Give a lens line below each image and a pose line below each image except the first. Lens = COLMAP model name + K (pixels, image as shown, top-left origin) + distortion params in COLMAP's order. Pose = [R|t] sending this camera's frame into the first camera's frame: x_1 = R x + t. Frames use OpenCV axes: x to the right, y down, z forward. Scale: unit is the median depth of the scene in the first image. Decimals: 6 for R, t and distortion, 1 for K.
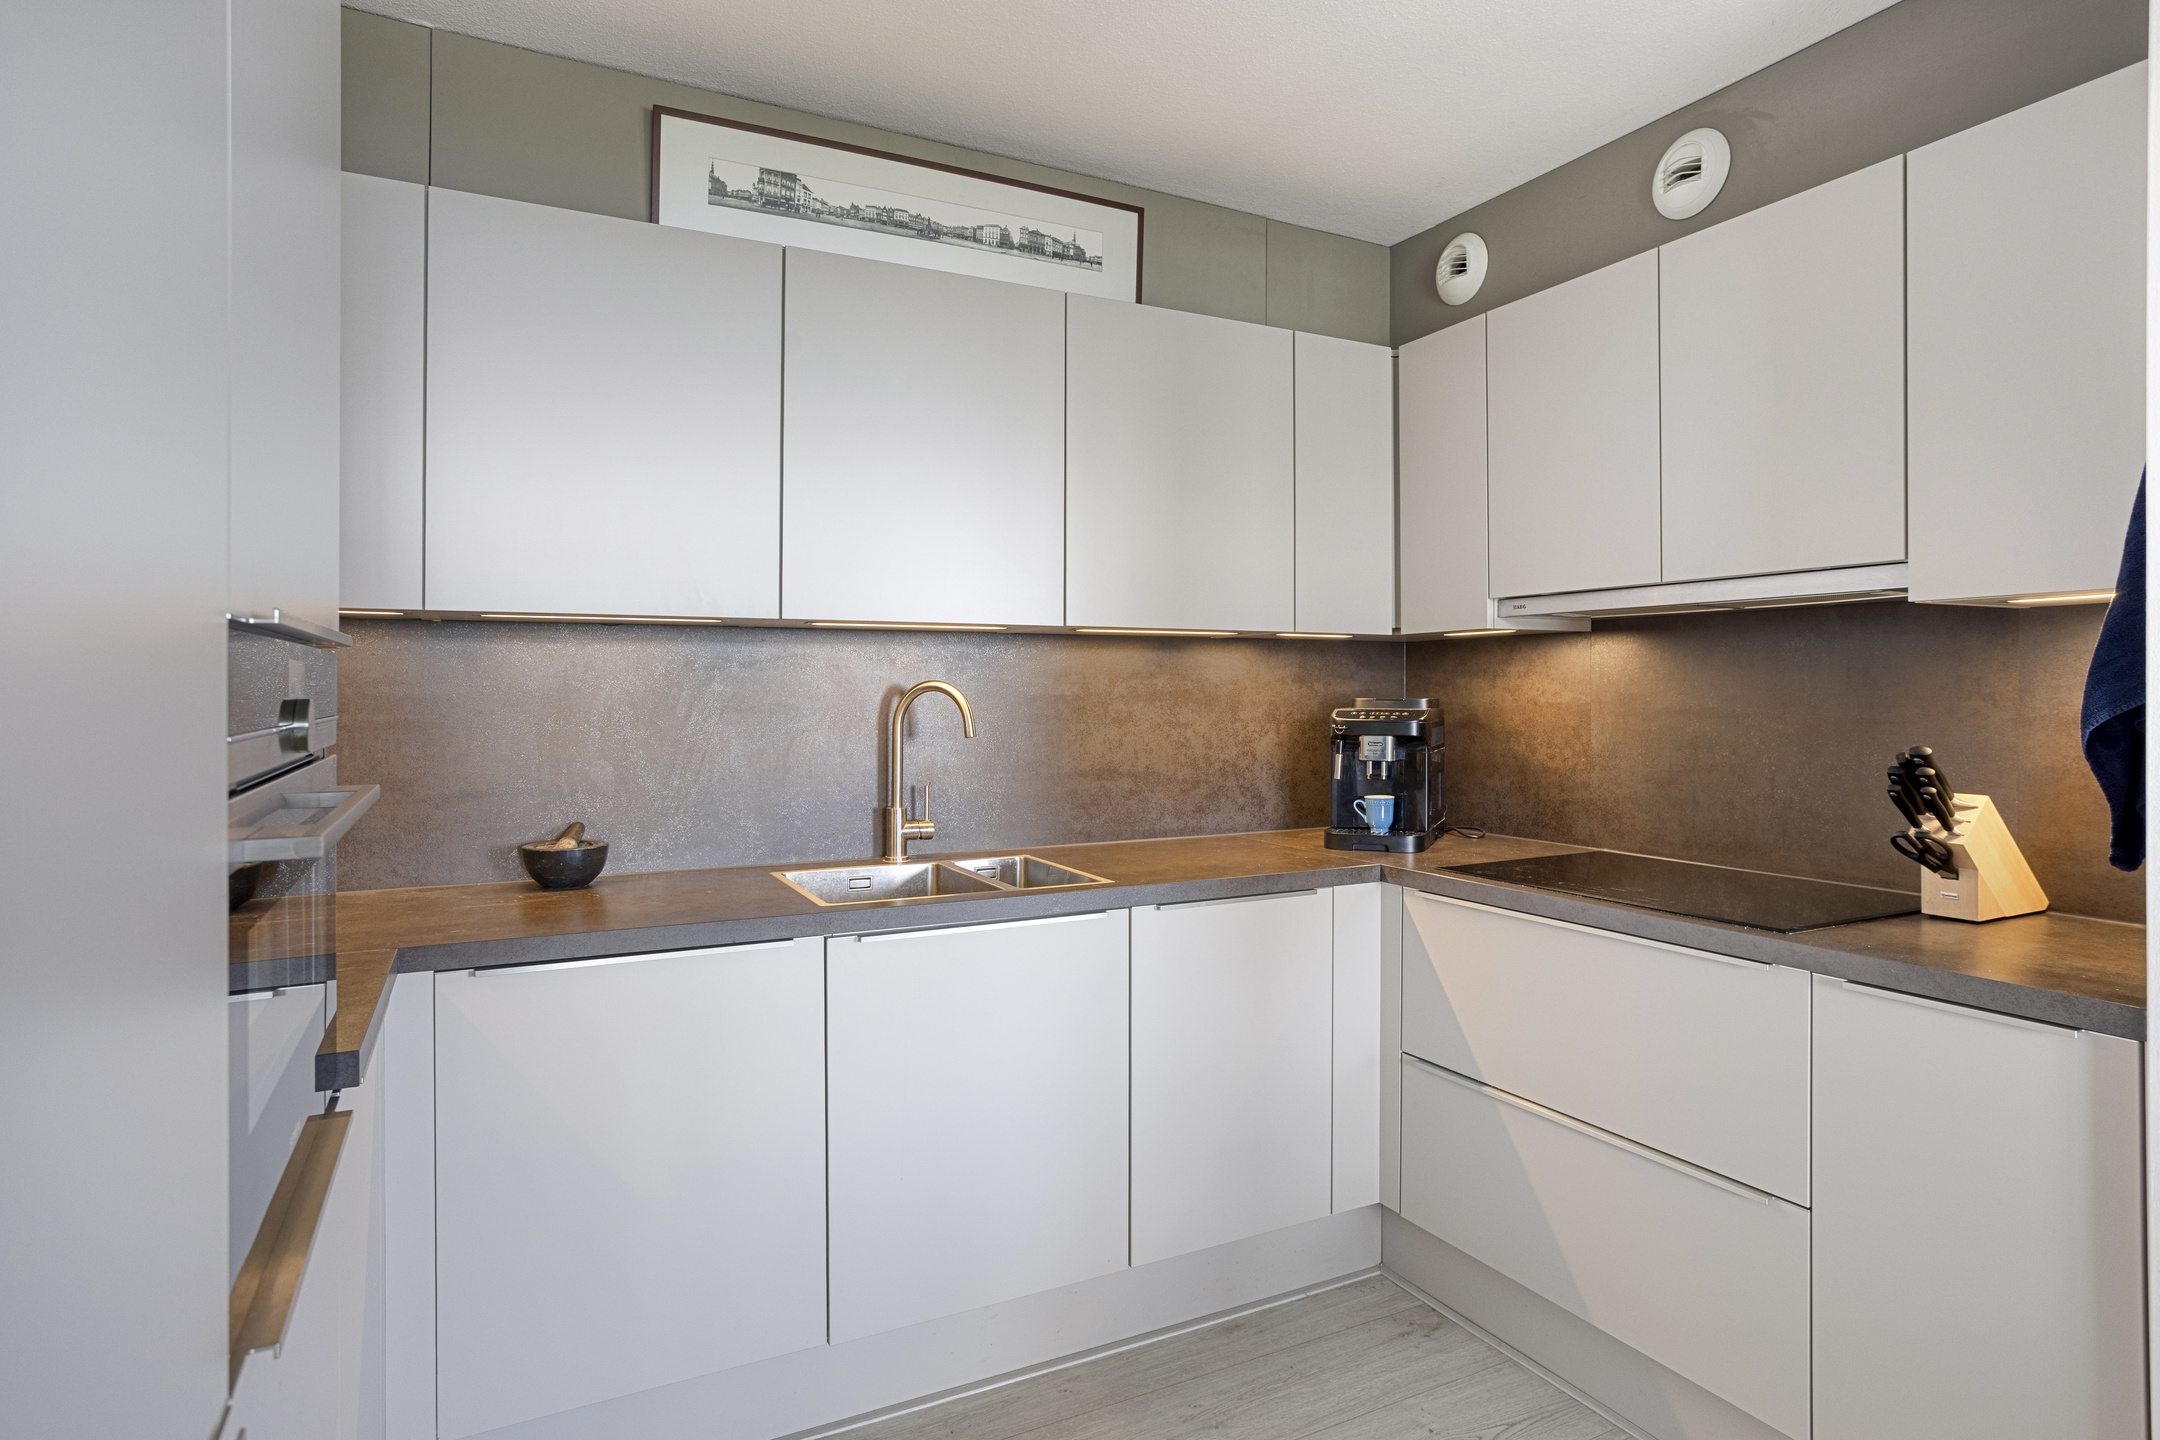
lens RADIAL K [[1195.0, 0, 1099.9], [0, 1195.0, 674.1], [0, 0, 1]] dist [-0.034951, 0.023340]
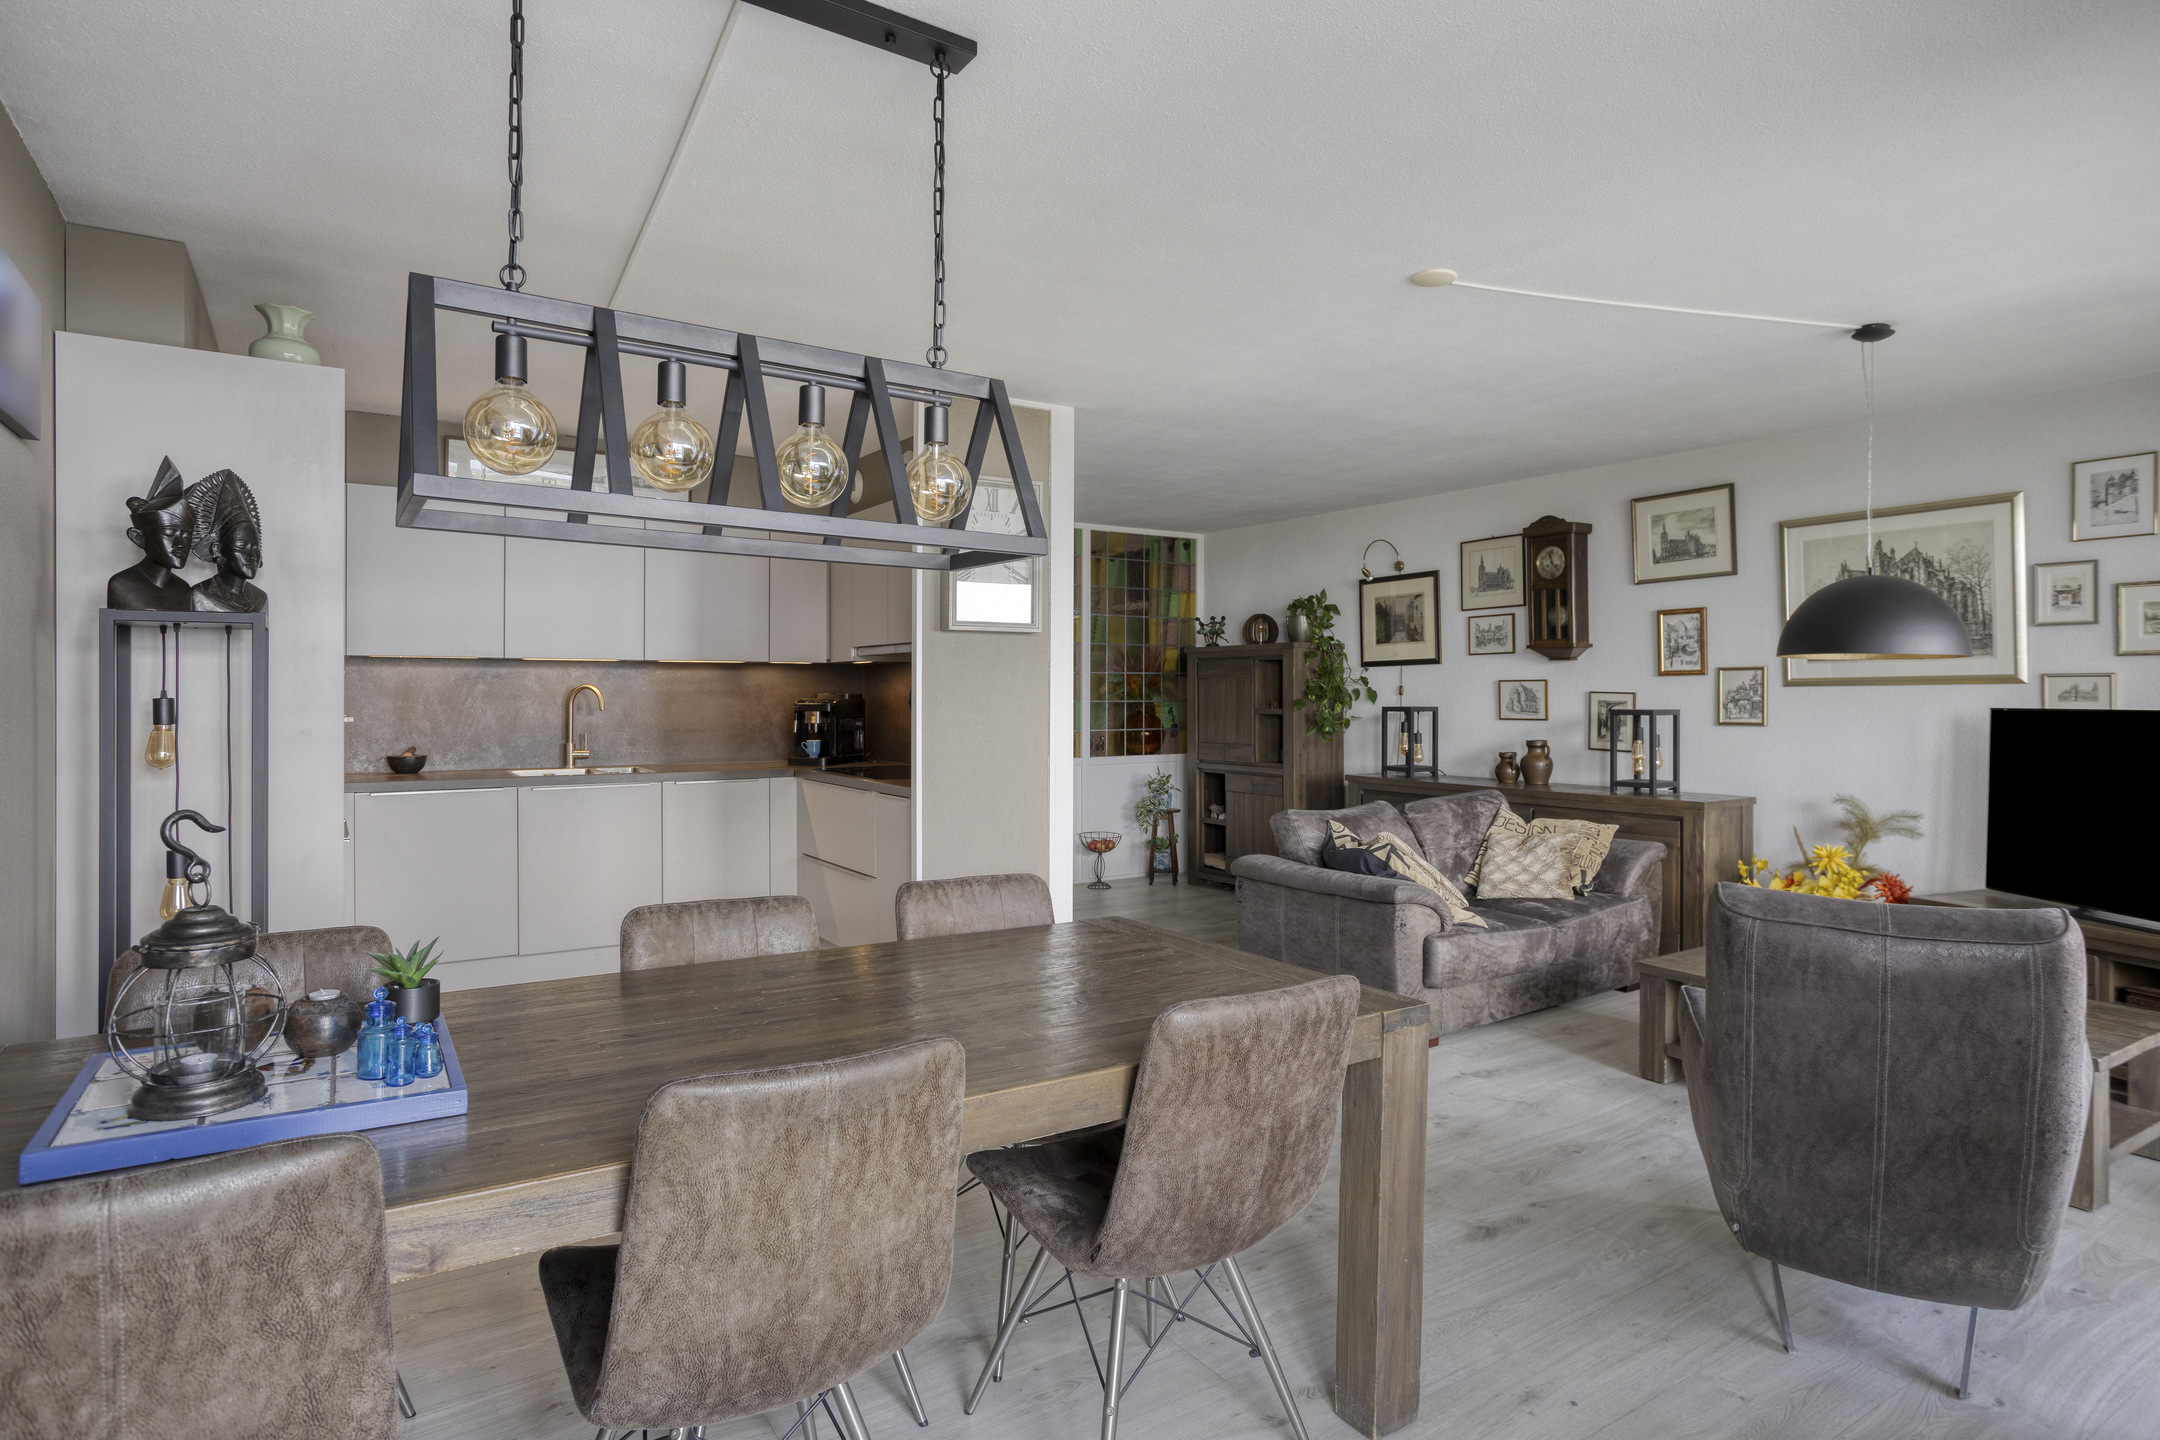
lens RADIAL K [[1195.0, 0, 1078.1], [0, 1195.0, 692.5], [0, 0, 1]] dist [-0.034951, 0.023340]
pose [[0.994557, 0.004464, 0.104097, 0.517228], [-0.005926, 0.999888, 0.013737, -0.013375], [-0.104024, -0.014280, 0.994472, -1.215775]]
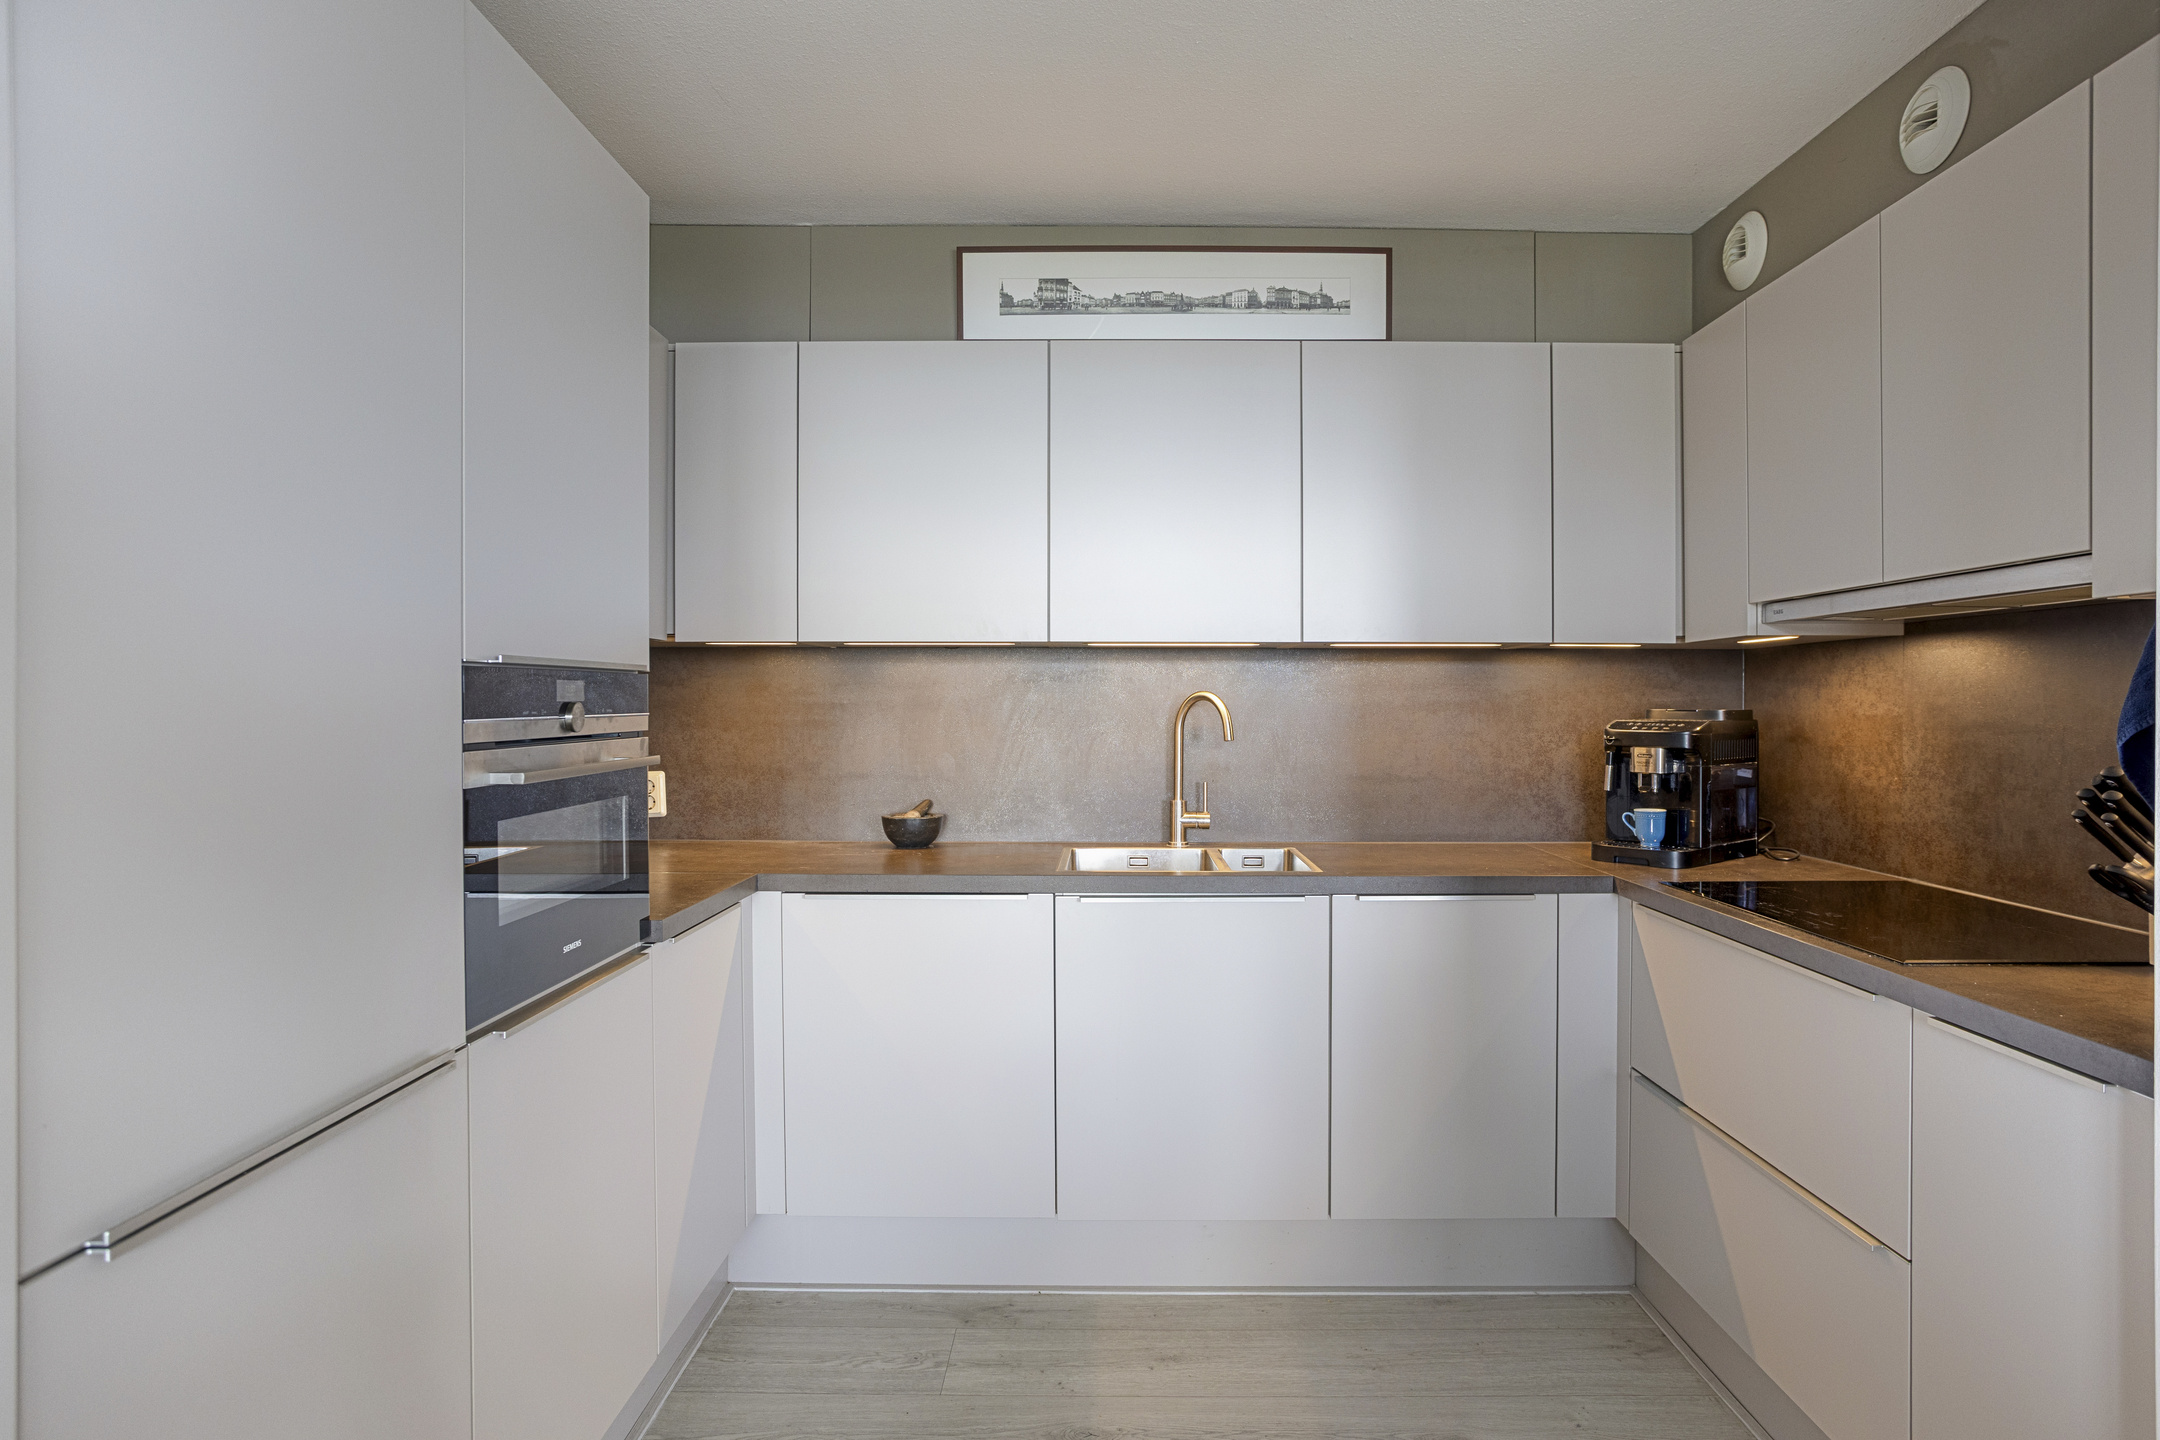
lens RADIAL K [[1195.0, 0, 1095.8], [0, 1195.0, 696.9], [0, 0, 1]] dist [-0.034951, 0.023340]
pose [[0.885314, 0.001126, -0.464992, 0.308459], [0.003549, 0.999952, 0.009179, 0.000055], [0.464980, -0.009776, 0.885267, -0.072342]]
